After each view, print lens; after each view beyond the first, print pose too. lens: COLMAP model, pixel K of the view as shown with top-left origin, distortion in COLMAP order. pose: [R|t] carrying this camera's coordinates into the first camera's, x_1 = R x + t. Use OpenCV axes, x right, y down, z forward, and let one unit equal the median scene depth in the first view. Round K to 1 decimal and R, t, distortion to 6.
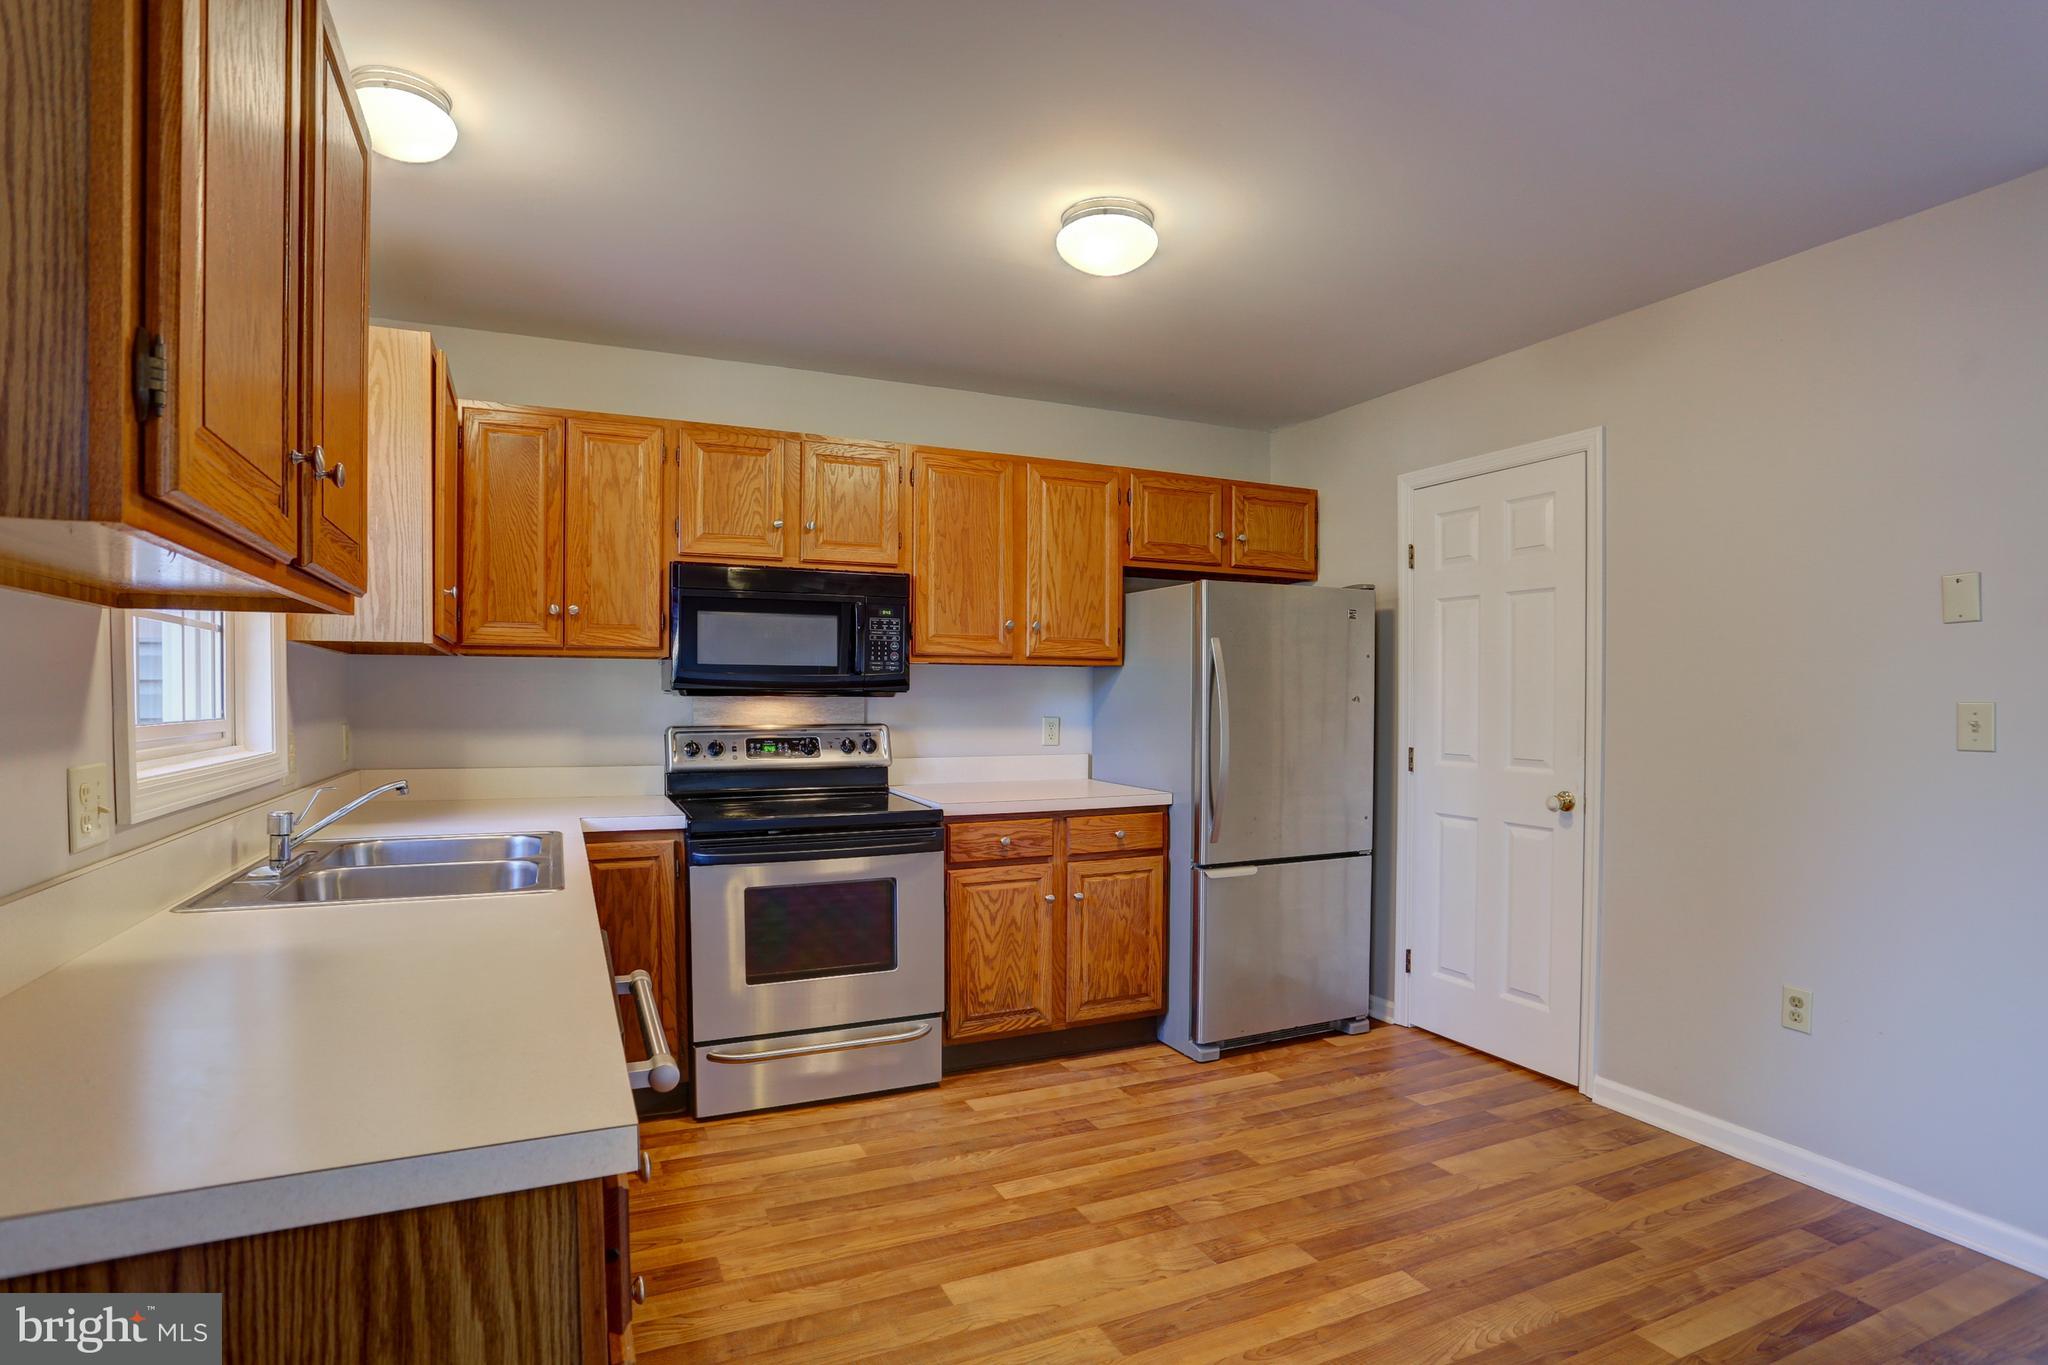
lens RADIAL K [[1007.2, 0, 1031.7], [0, 1007.2, 717.6], [0, 0, 1]] dist [-0.085724, 0.036884]
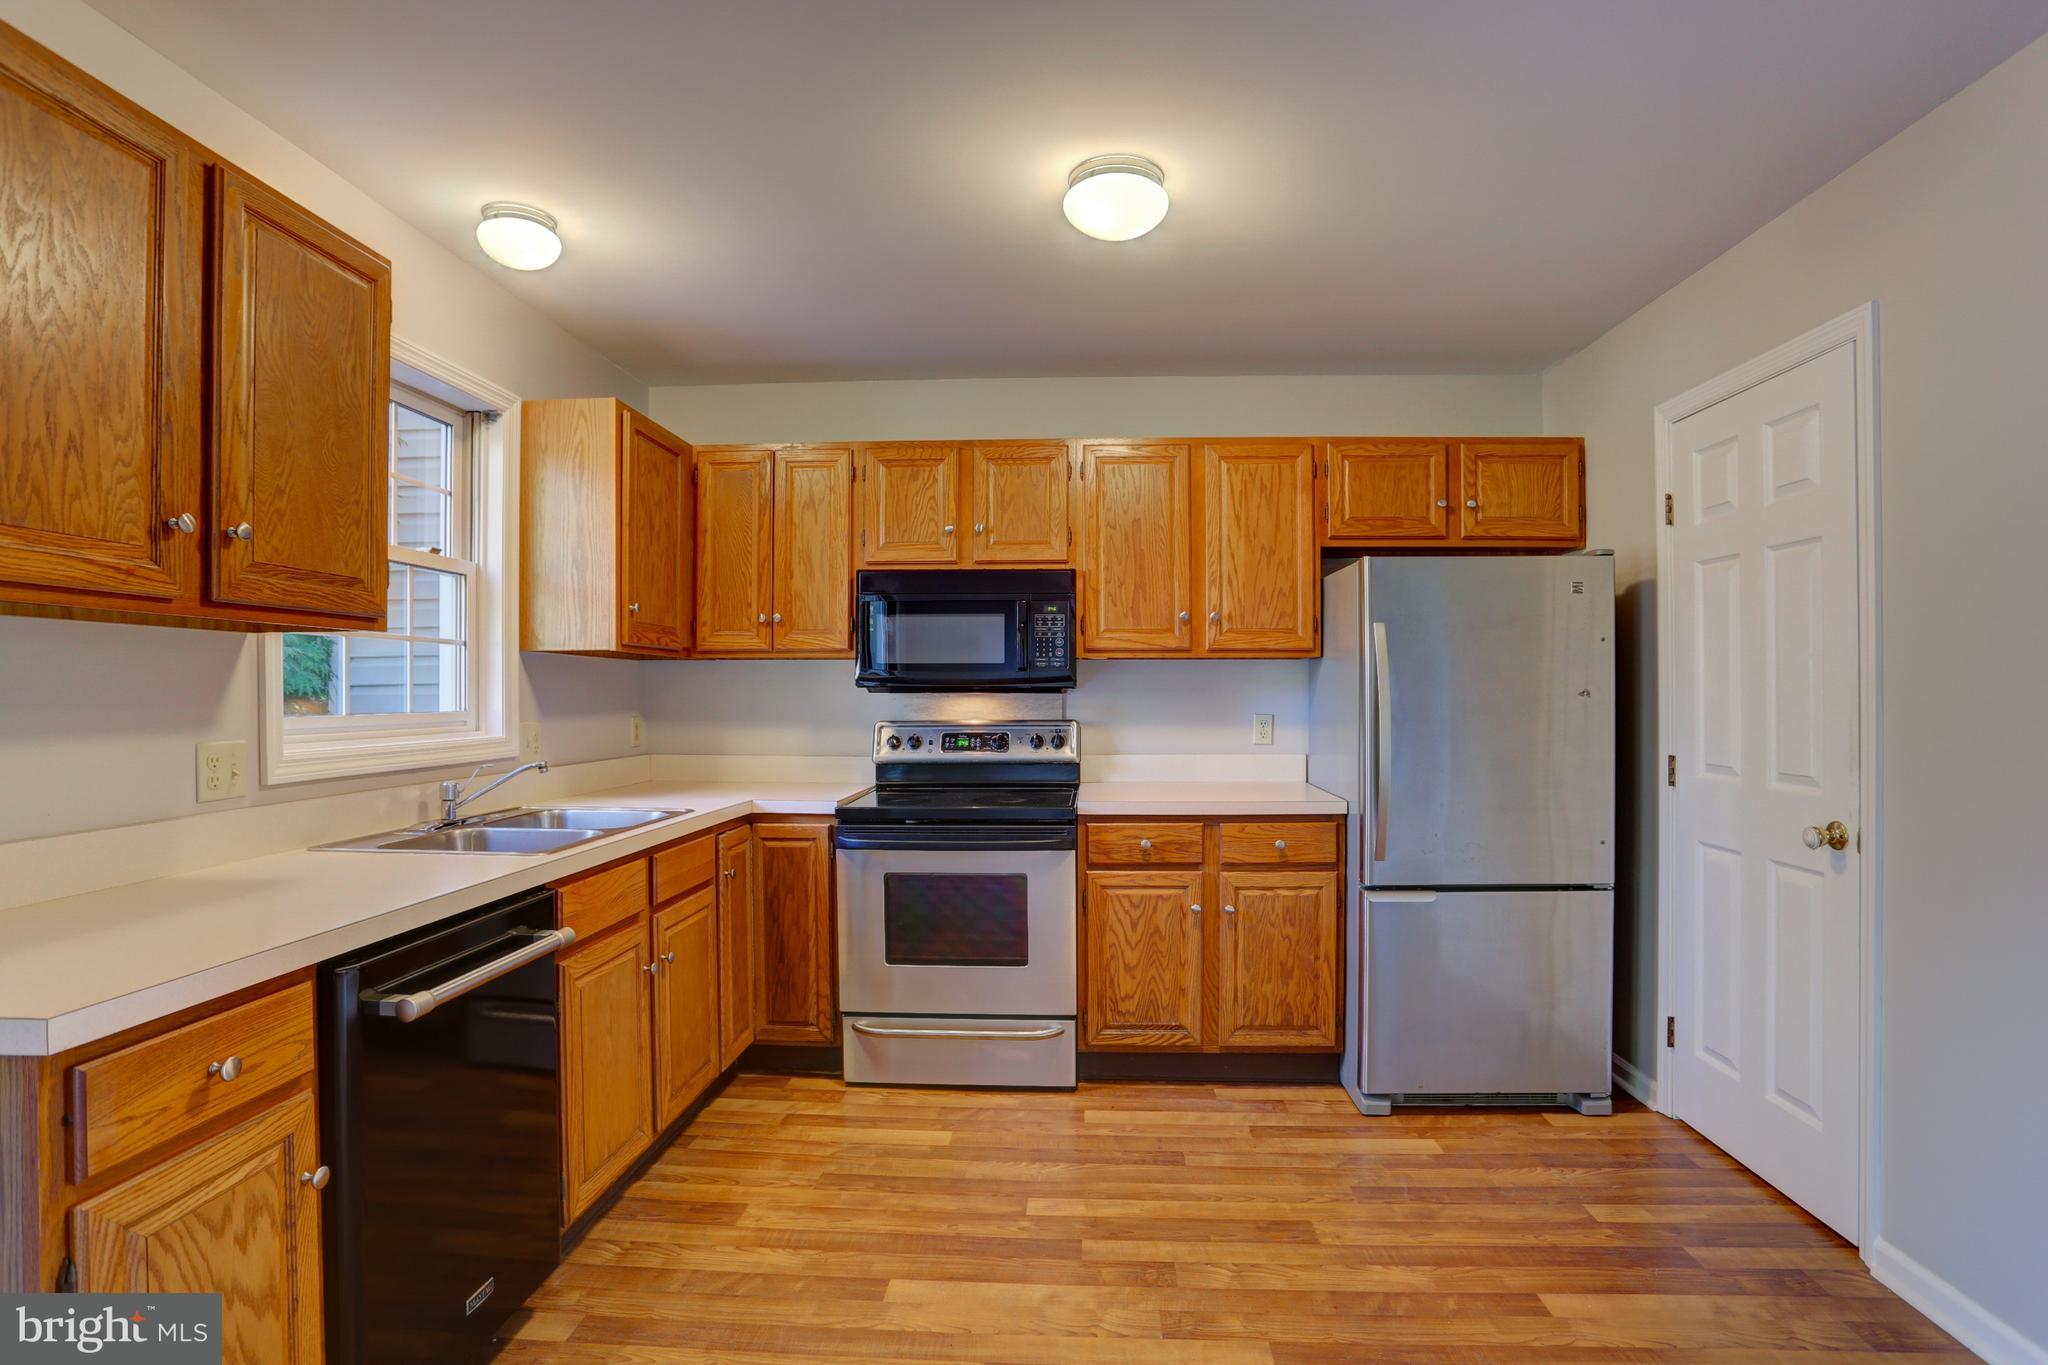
lens RADIAL K [[1007.6, 0, 1030.2], [0, 1007.6, 694.7], [0, 0, 1]] dist [-0.082070, 0.034849]
pose [[0.890024, -0.003625, -0.455899, 0.303515], [-0.005466, 0.999812, -0.018620, -0.000150], [0.455881, 0.019064, 0.889837, 0.100545]]
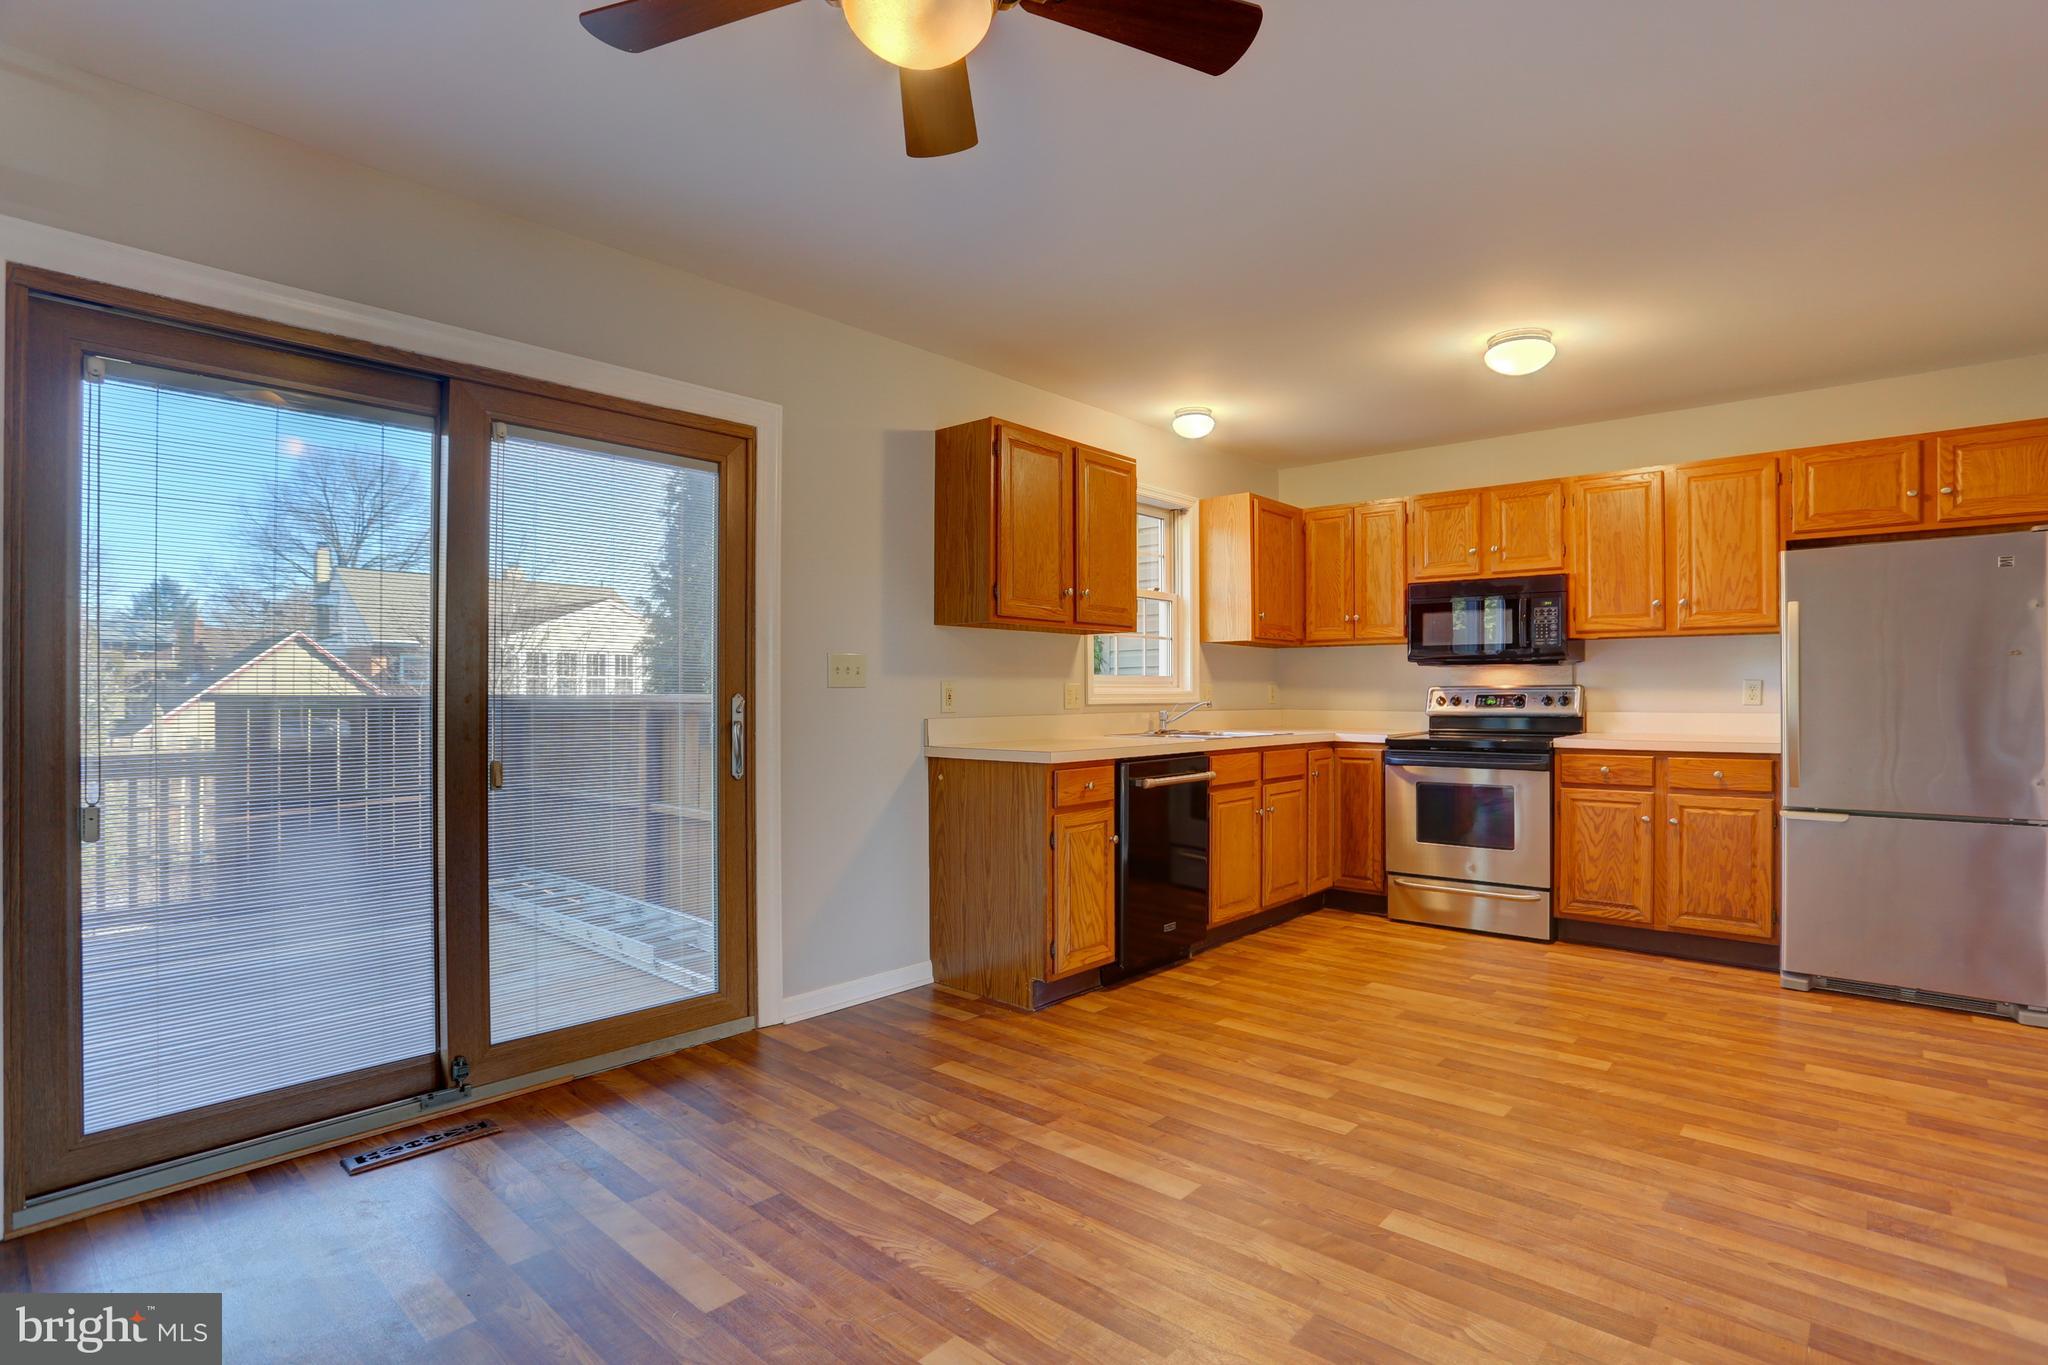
lens RADIAL K [[935.5, 0, 1062.0], [0, 935.5, 688.6], [0, 0, 1]] dist [-0.039863, 0.019075]
pose [[0.436842, -0.003401, -0.899532, 0.737277], [-0.017256, 0.999777, -0.012160, 0.042205], [0.899373, 0.020834, 0.436686, -0.167257]]
